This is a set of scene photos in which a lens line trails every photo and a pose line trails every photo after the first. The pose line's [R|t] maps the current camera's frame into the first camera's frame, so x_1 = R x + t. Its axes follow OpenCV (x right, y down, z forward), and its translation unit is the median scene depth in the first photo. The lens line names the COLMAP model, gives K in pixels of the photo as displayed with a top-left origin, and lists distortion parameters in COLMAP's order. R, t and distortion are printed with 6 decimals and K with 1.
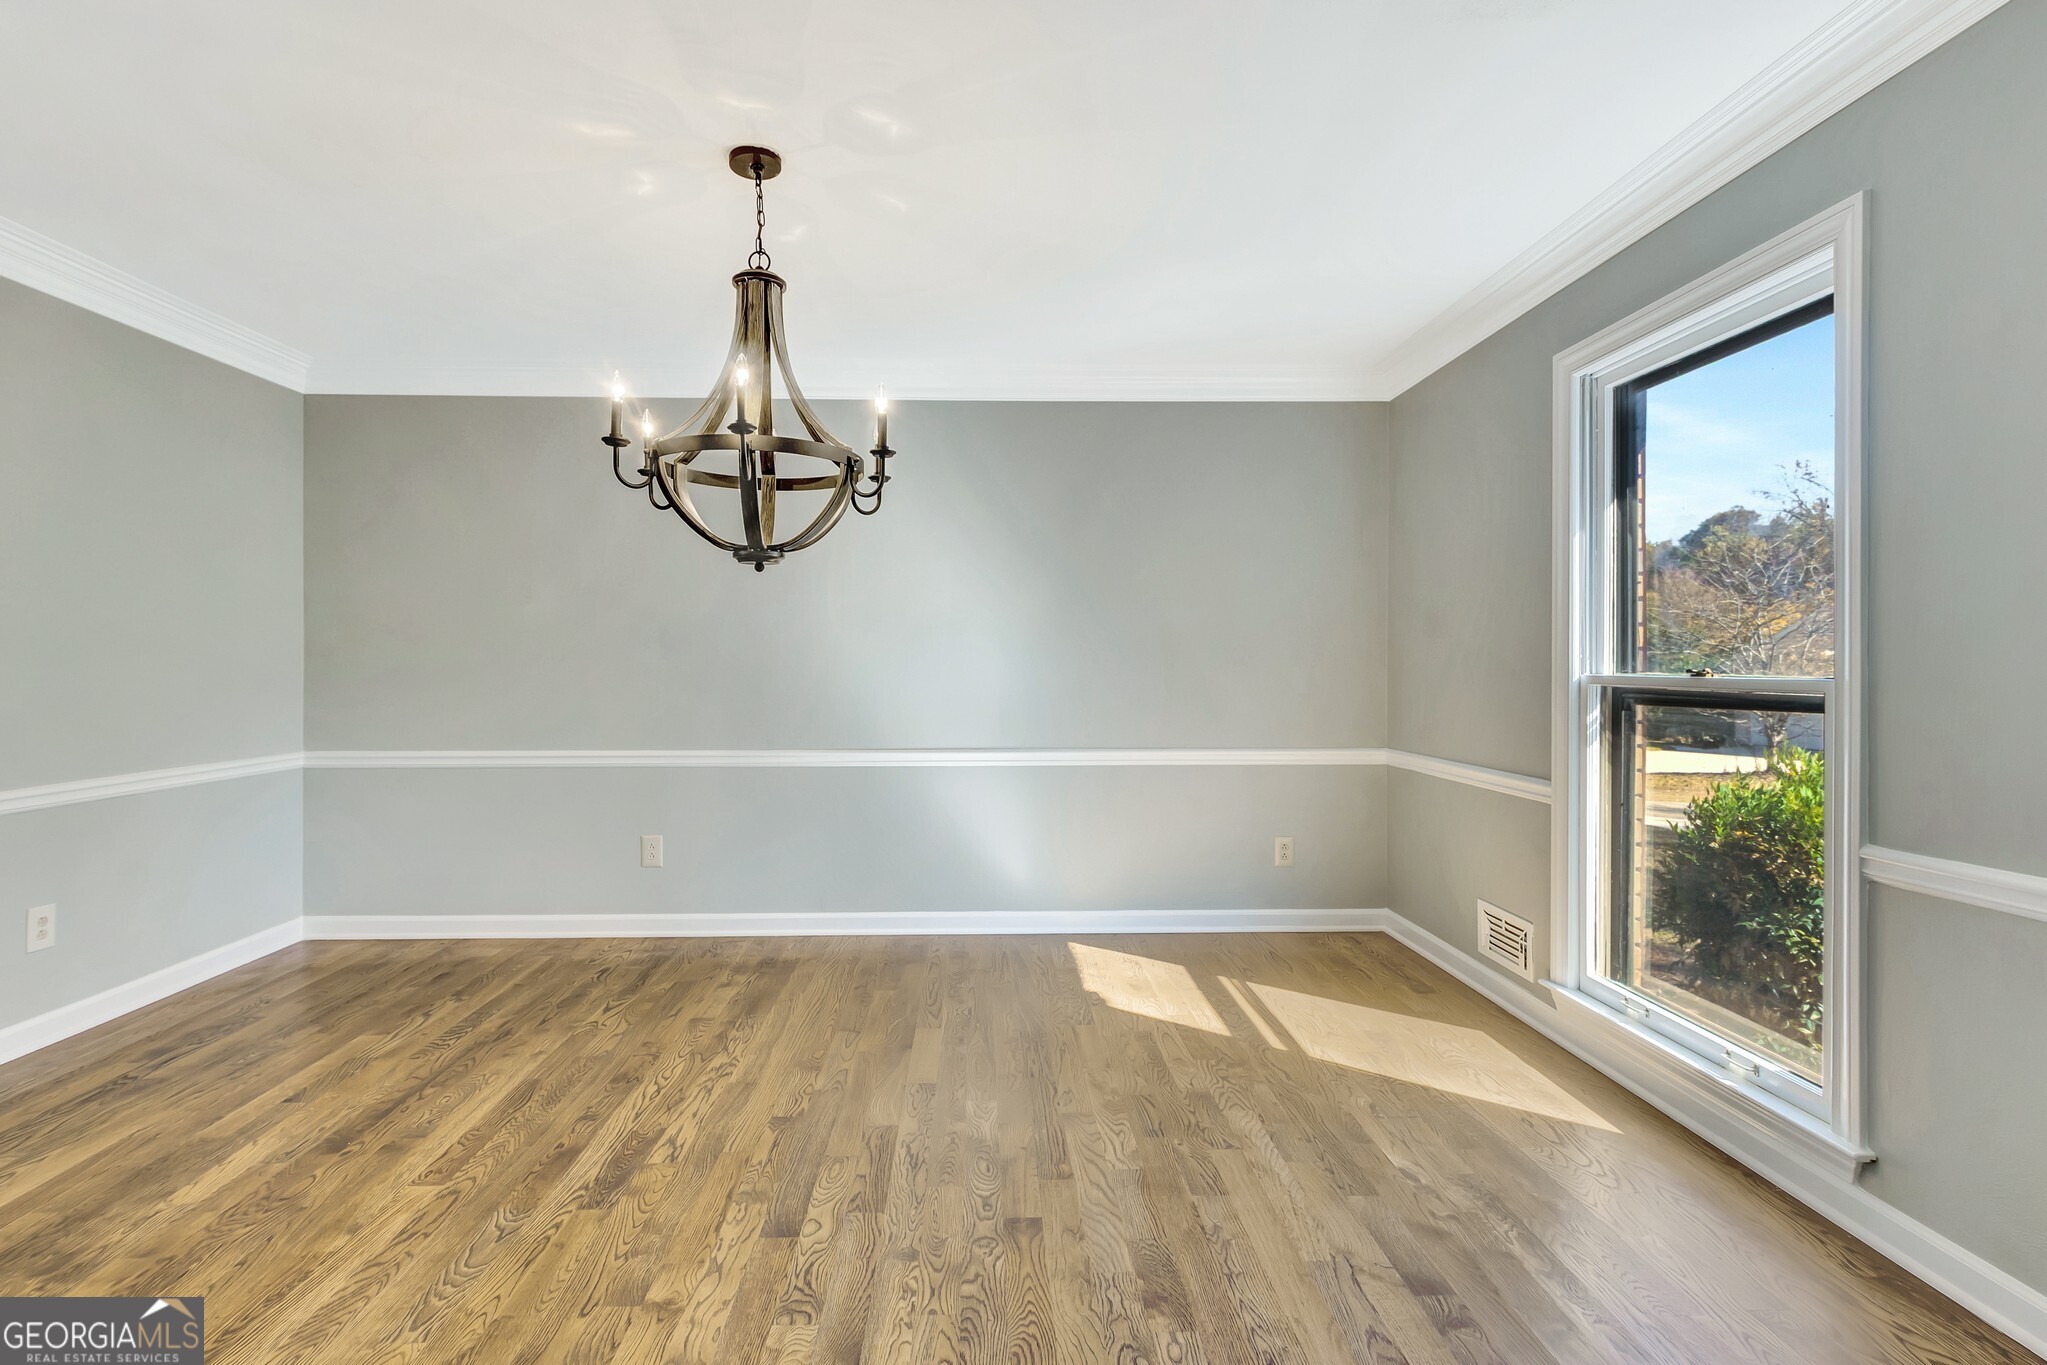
lens RADIAL K [[964.4, 0, 997.9], [0, 964.4, 658.1], [0, 0, 1]] dist [-0.002996, -0.000598]
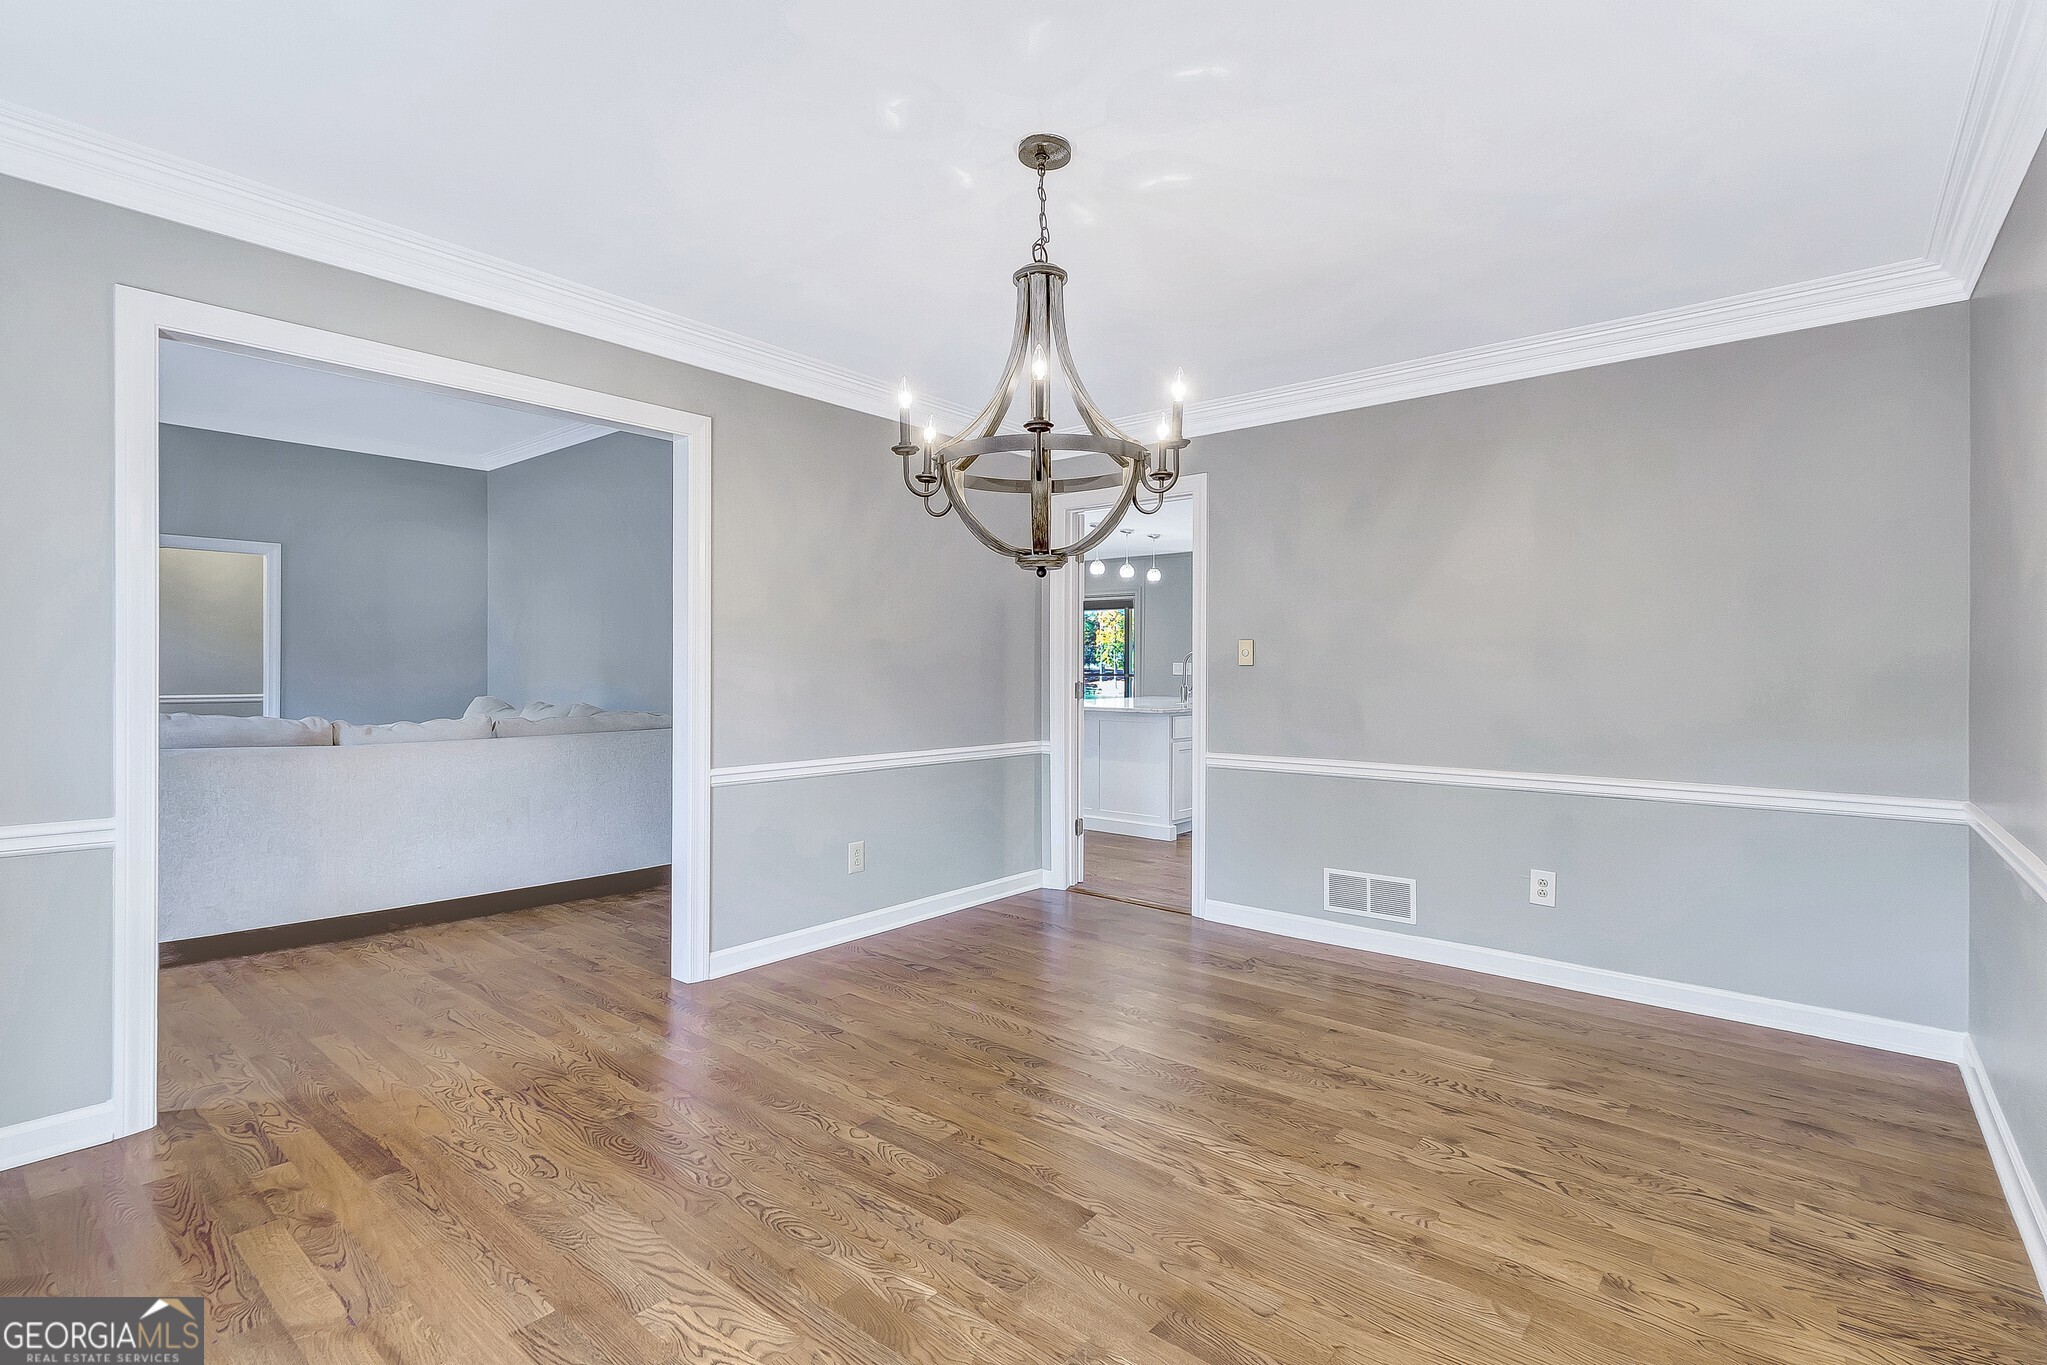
lens RADIAL K [[960.9, 0, 988.2], [0, 960.9, 670.9], [0, 0, 1]] dist [-0.023696, -0.000277]
pose [[-0.666635, -0.007174, -0.745350, 0.477247], [-0.010291, 0.999947, -0.000420, 0.010618], [0.745313, 0.007390, -0.666674, 1.543329]]
